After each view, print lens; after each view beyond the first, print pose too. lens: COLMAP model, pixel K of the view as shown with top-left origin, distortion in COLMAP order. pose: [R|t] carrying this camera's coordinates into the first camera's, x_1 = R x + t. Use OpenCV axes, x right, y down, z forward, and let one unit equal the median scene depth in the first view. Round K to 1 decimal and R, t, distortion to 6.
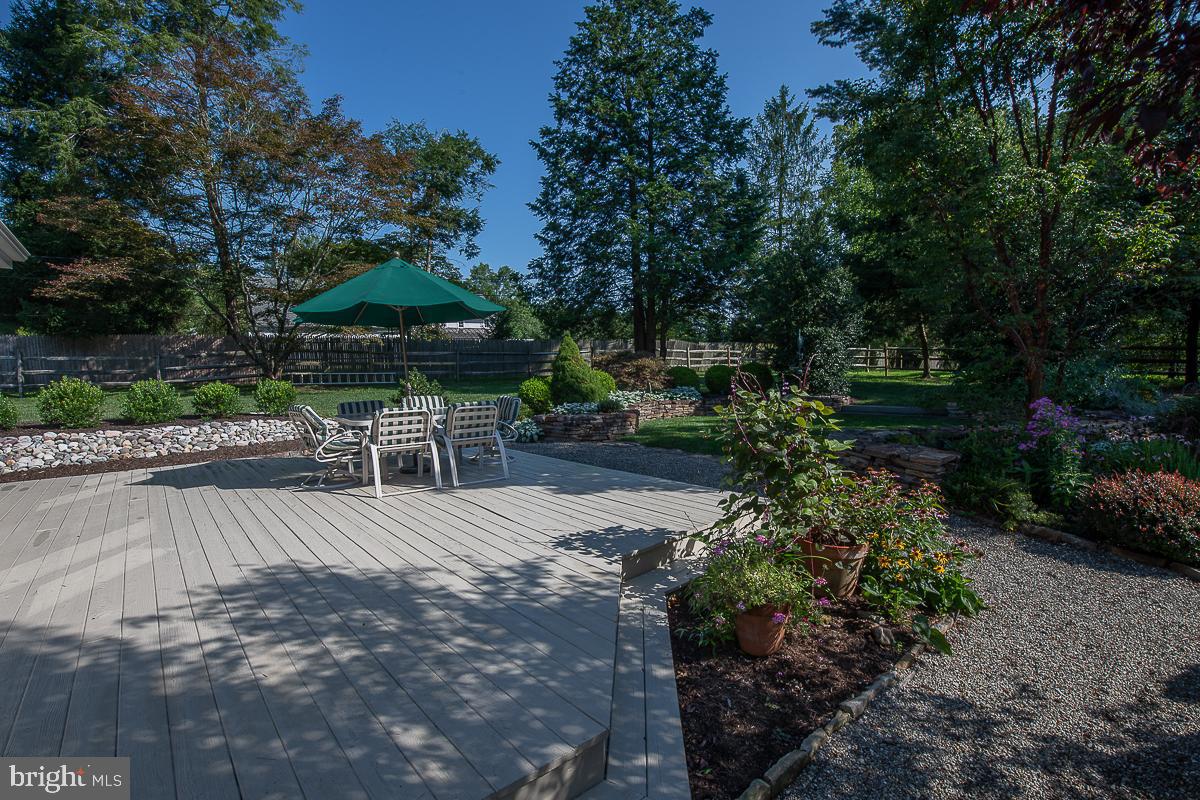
lens RADIAL K [[565.7, 0, 598.0], [0, 565.7, 400.1], [0, 0, 1]] dist [0.003170, 0.000360]
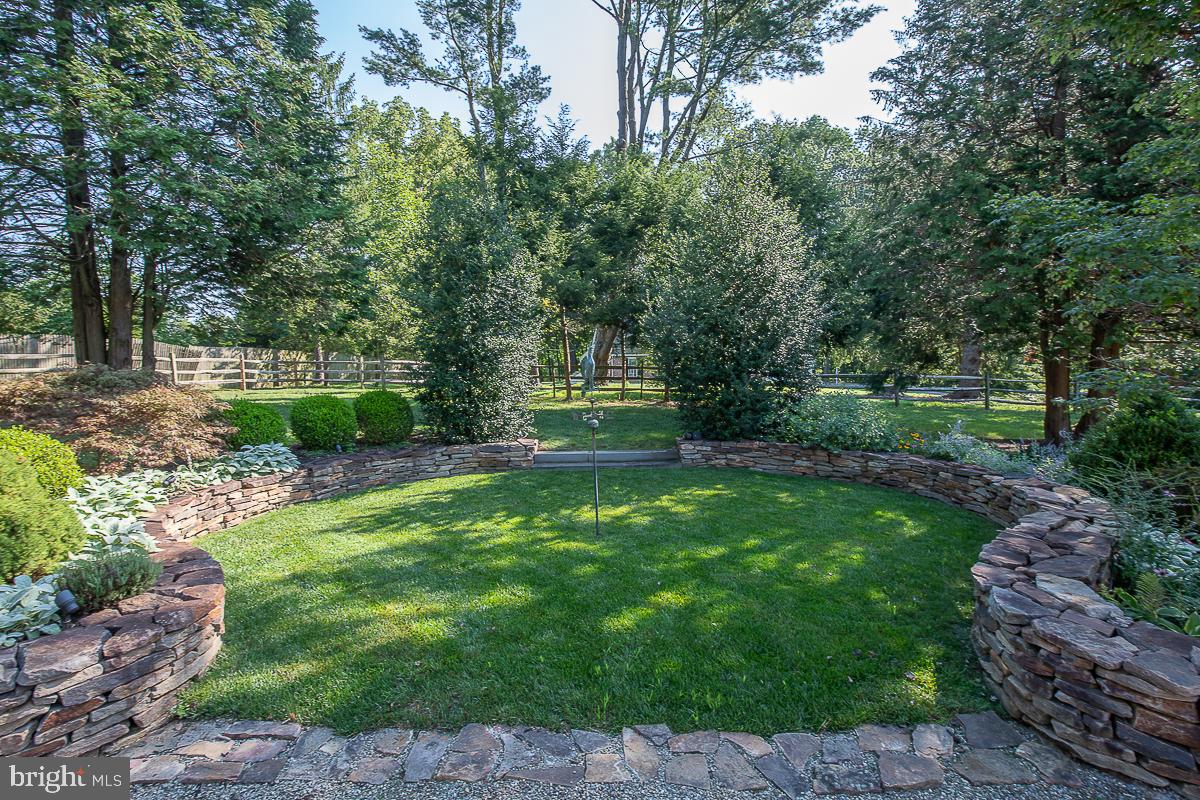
lens RADIAL K [[565.7, 0, 600.1], [0, 565.7, 375.7], [0, 0, 1]] dist [0.003170, 0.000360]
pose [[0.642706, -0.006555, 0.766085, -0.018236], [0.047854, 0.998354, -0.031605, -0.032119], [-0.764617, 0.056974, 0.641962, 0.284569]]
